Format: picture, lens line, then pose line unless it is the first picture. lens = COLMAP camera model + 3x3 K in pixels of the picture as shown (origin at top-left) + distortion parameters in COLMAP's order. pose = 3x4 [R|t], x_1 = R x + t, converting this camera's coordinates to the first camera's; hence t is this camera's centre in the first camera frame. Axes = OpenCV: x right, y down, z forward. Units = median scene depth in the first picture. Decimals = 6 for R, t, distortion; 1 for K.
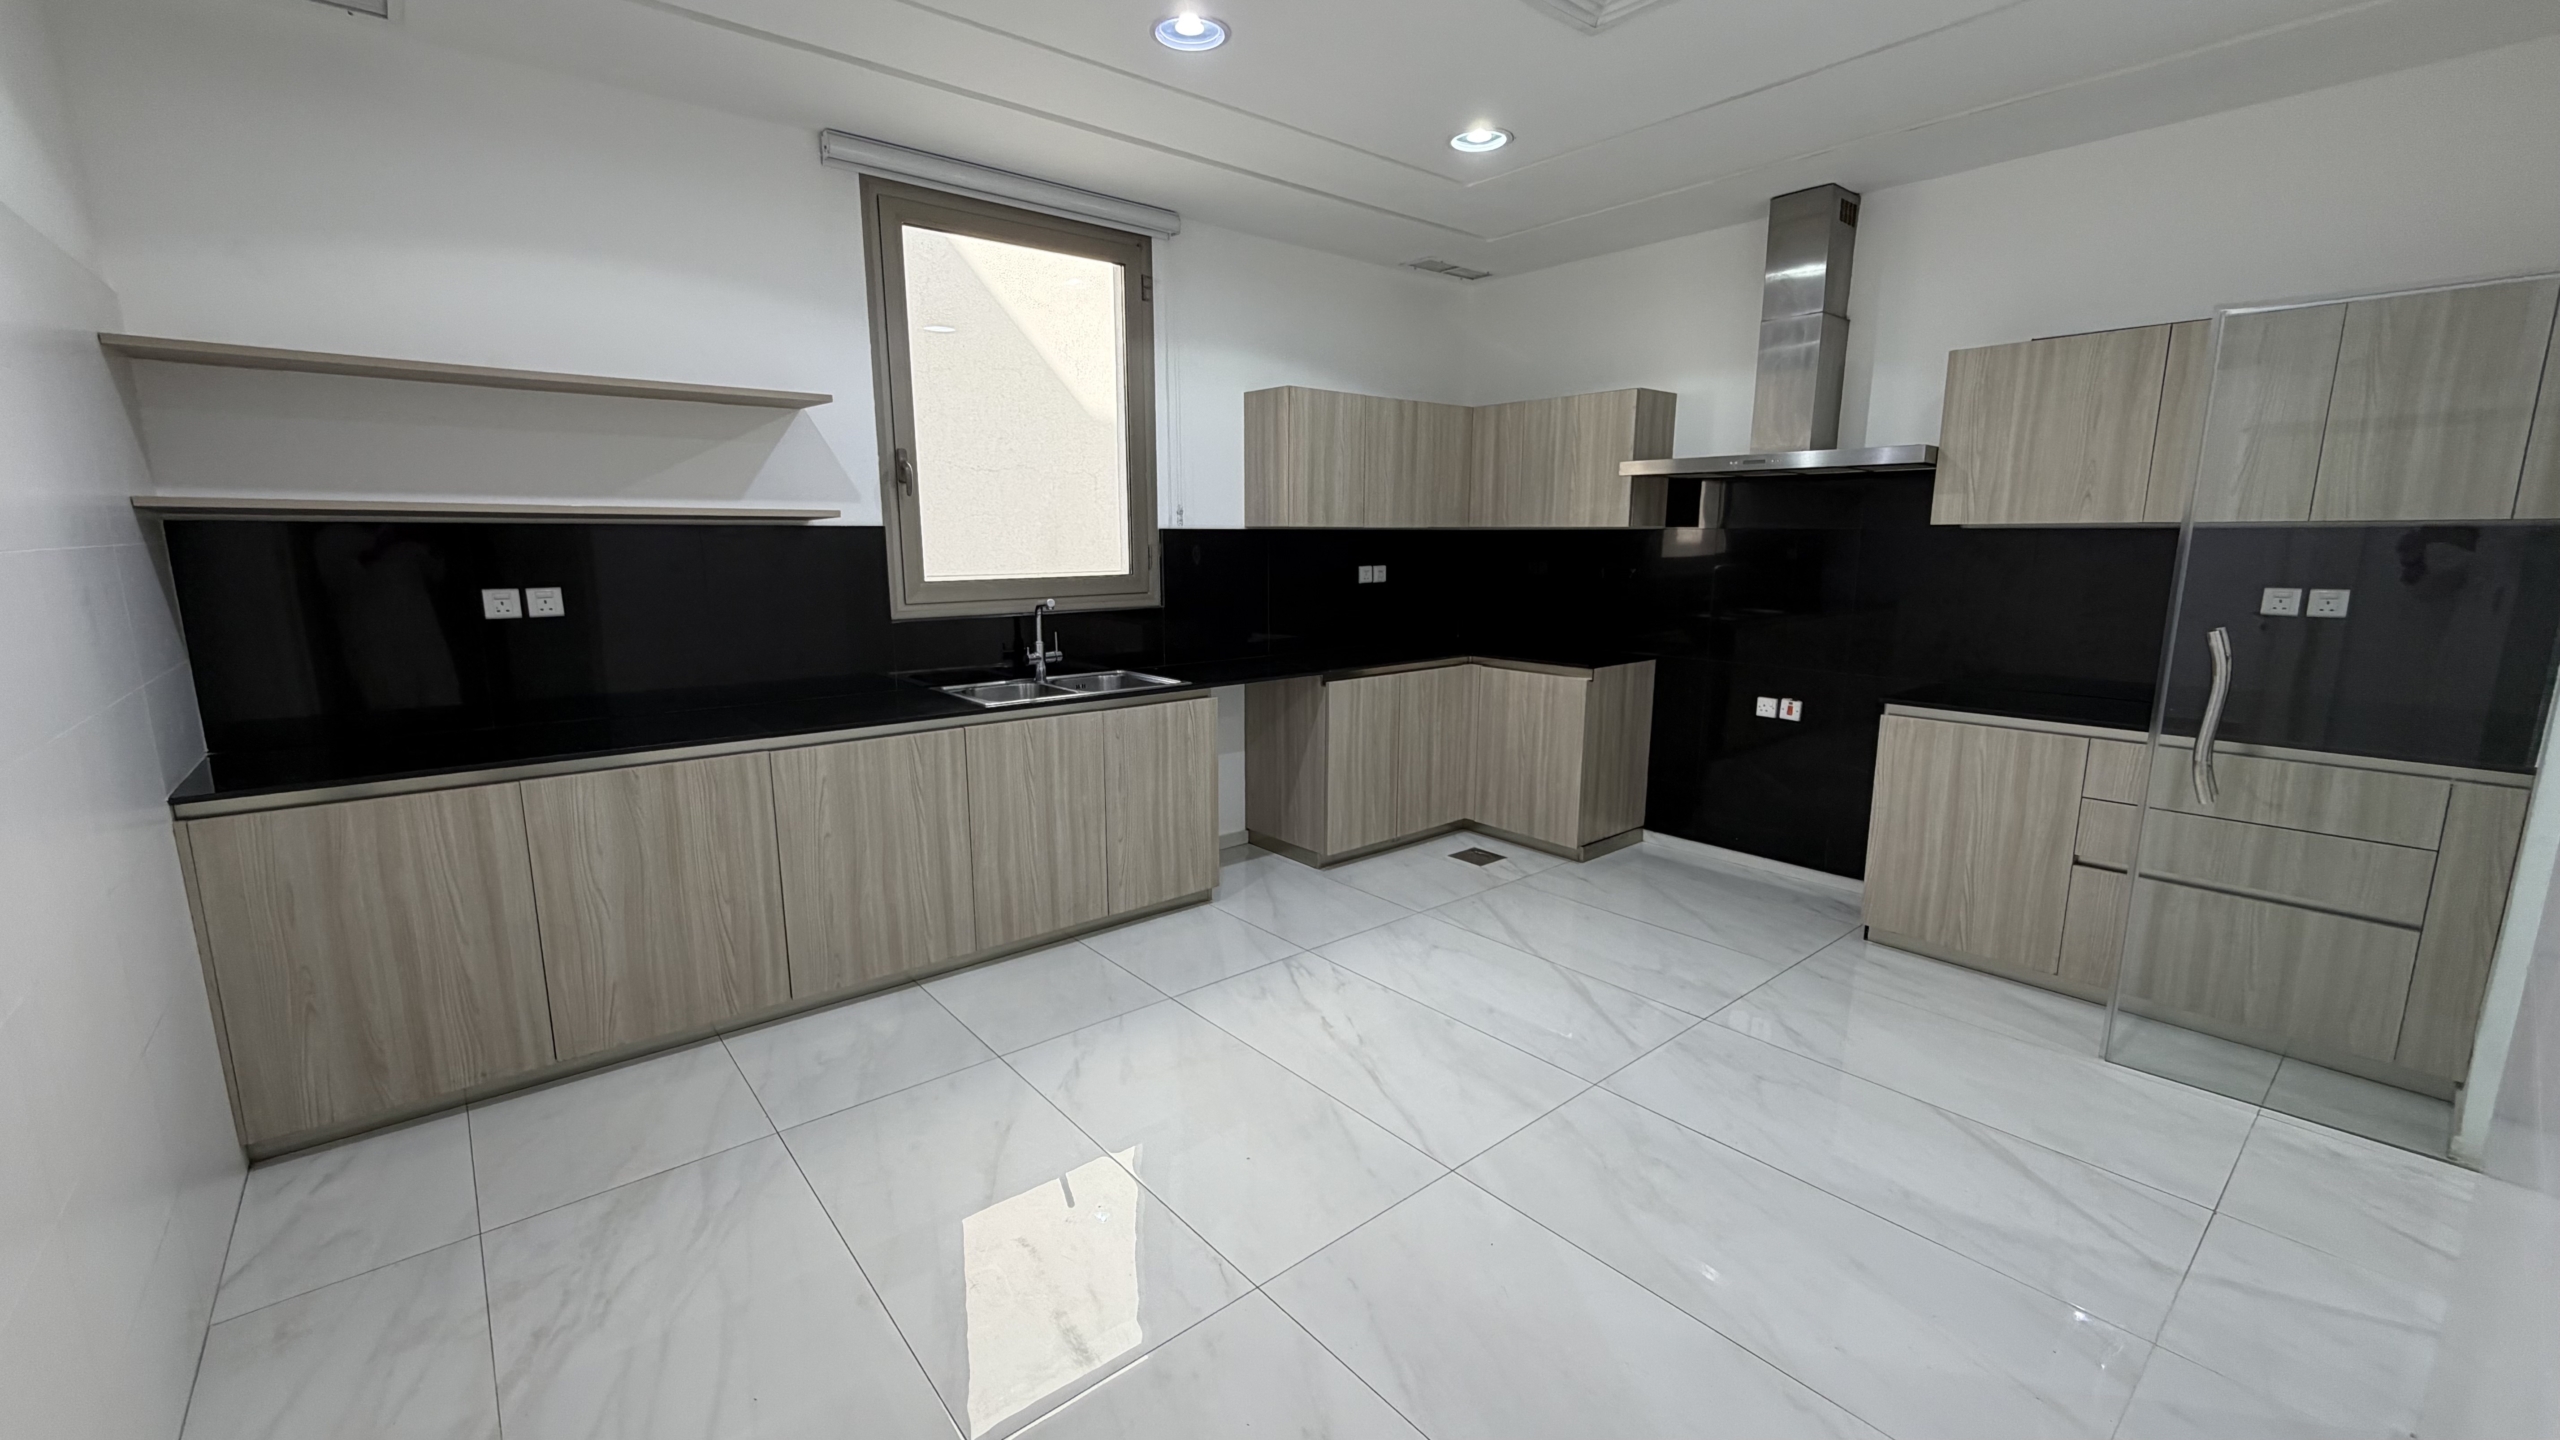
lens RADIAL K [[1022.4, 0, 1272.4], [0, 1022.4, 718.1], [0, 0, 1]] dist [-0.002059, -0.000239]
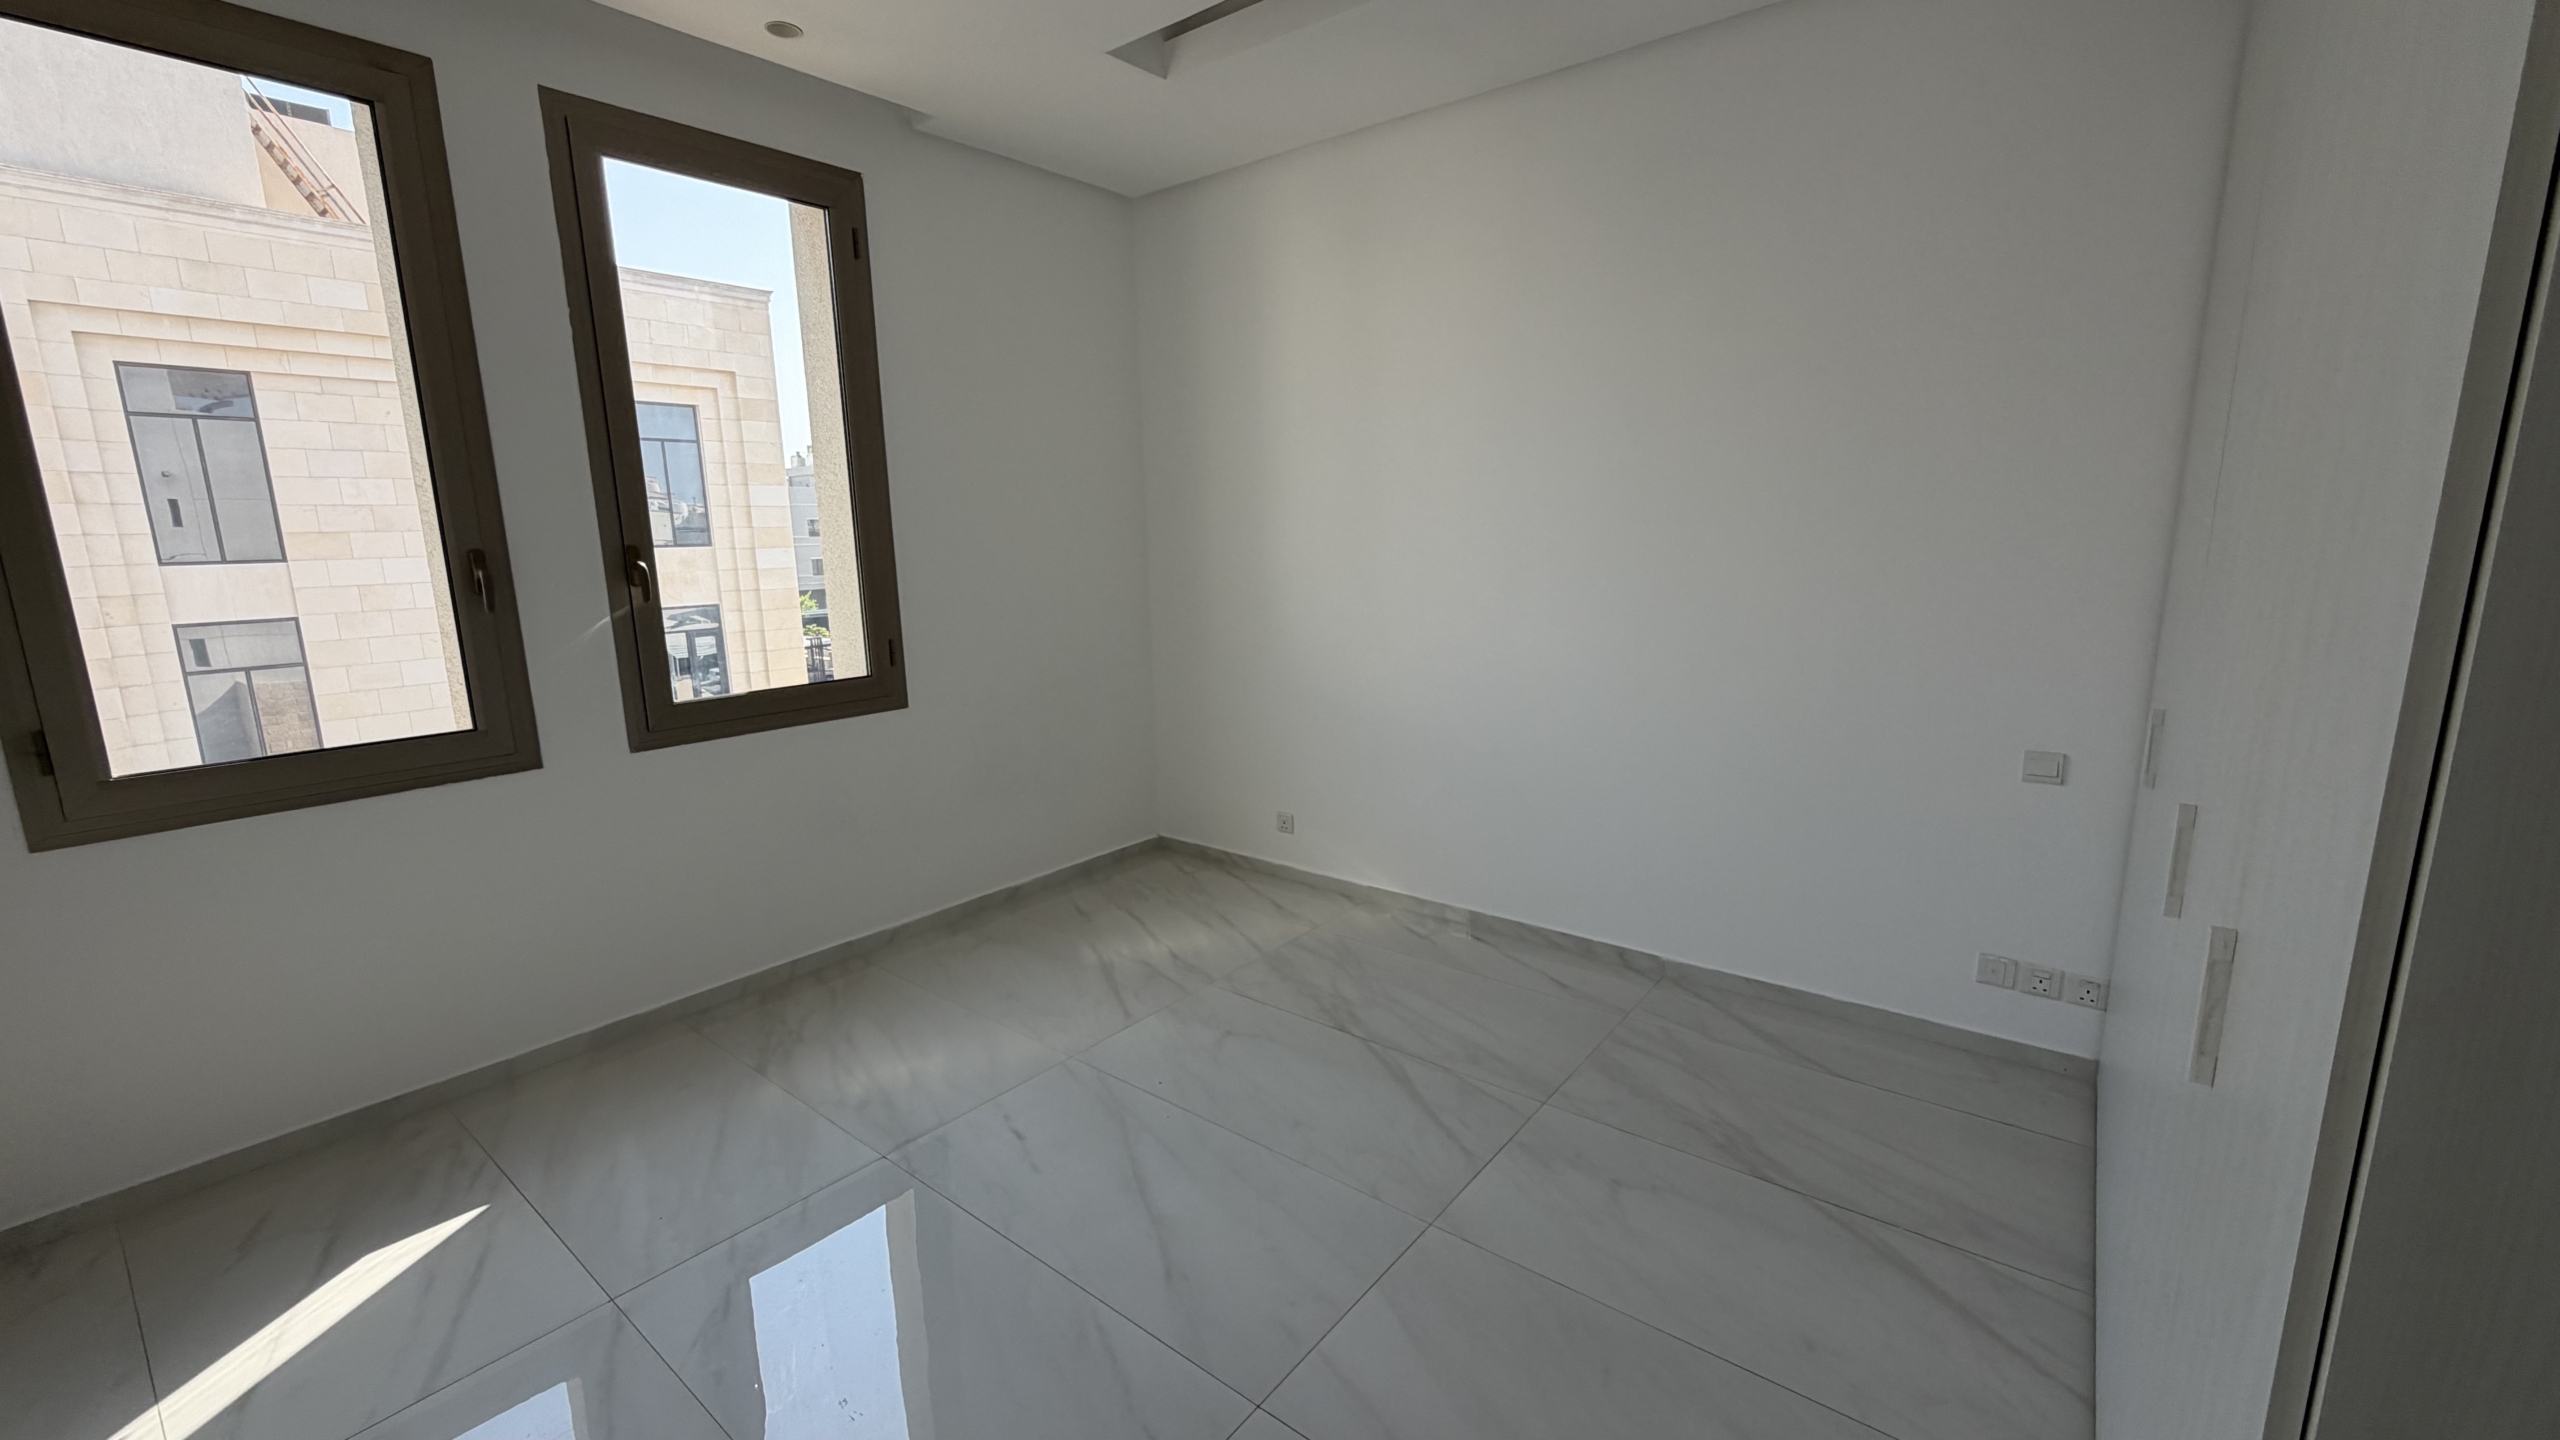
lens RADIAL K [[1022.4, 0, 1272.4], [0, 1022.4, 718.1], [0, 0, 1]] dist [-0.002059, -0.000239]
pose [[0.978666, -0.051830, 0.198813, 0.045797], [0.049799, 0.998643, 0.015207, -0.040292], [-0.199332, -0.004982, 0.979919, 0.194026]]
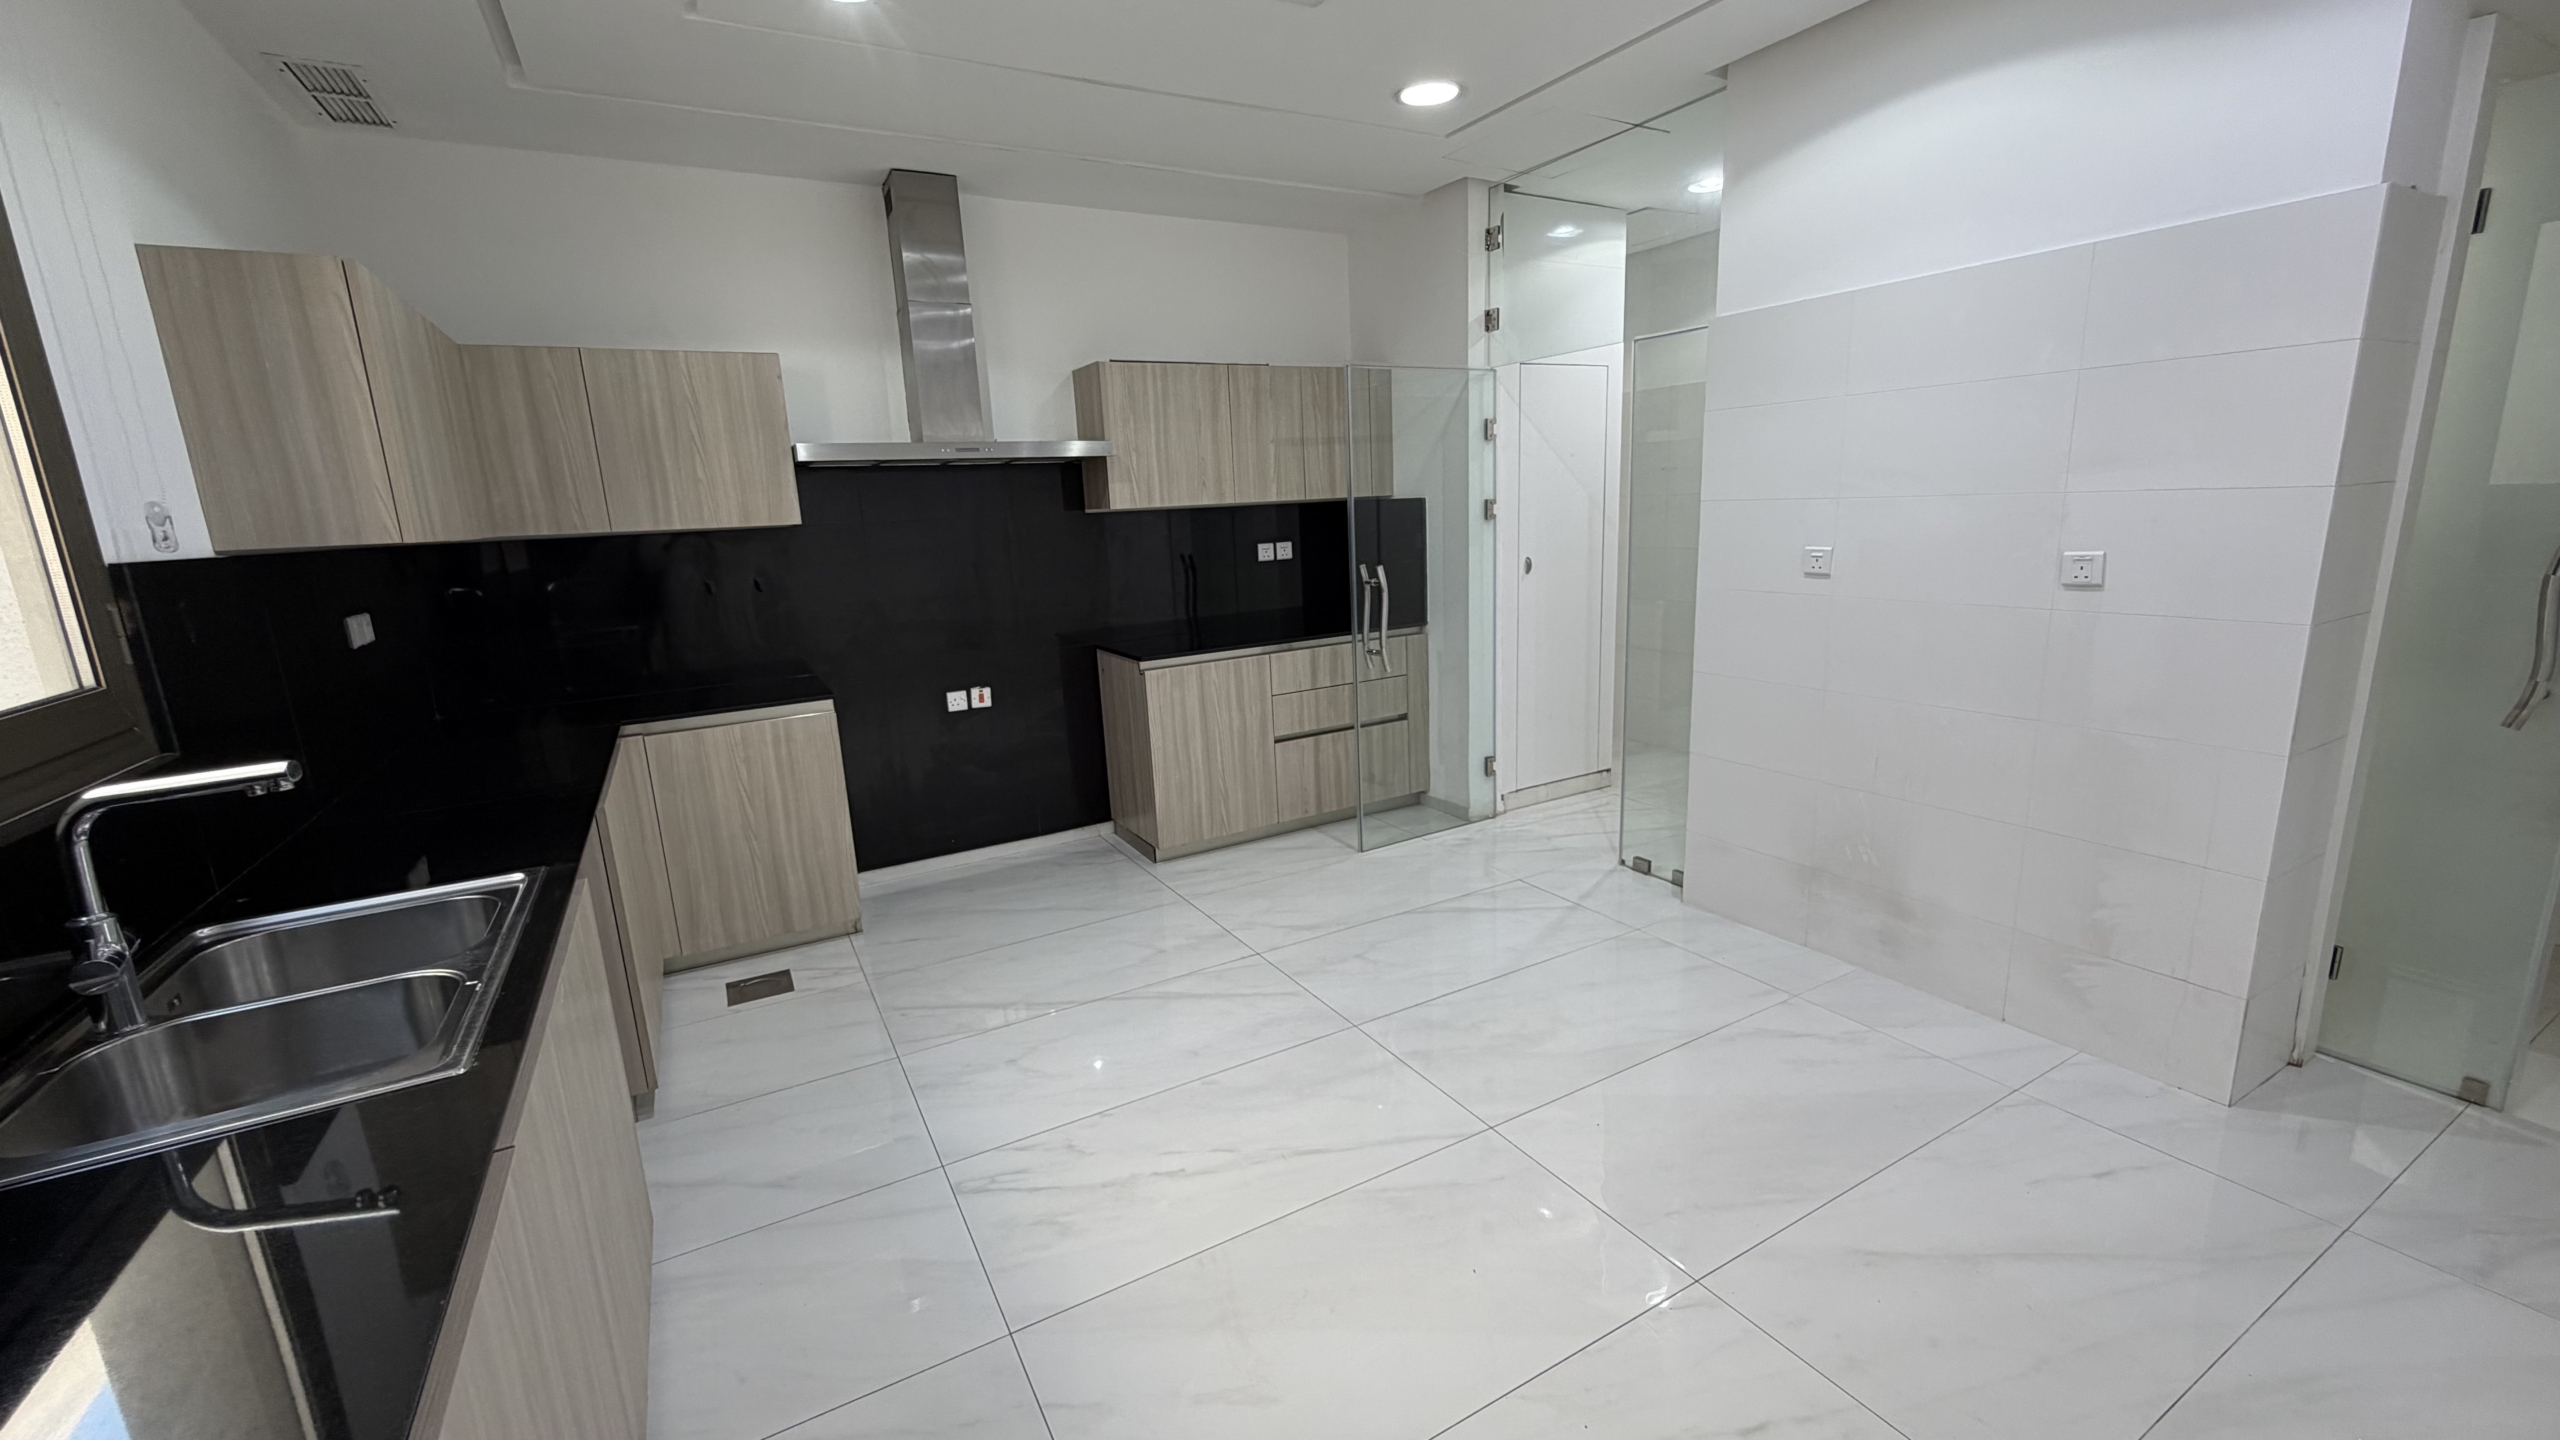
lens RADIAL K [[1006.2, 0, 1293.9], [0, 1006.2, 711.2], [0, 0, 1]] dist [-0.002087, -0.000225]
pose [[0.177909, -0.204644, 0.962533, -0.510142], [0.221515, 0.961361, 0.163451, -0.113669], [-0.958791, 0.184136, 0.216367, 0.619042]]
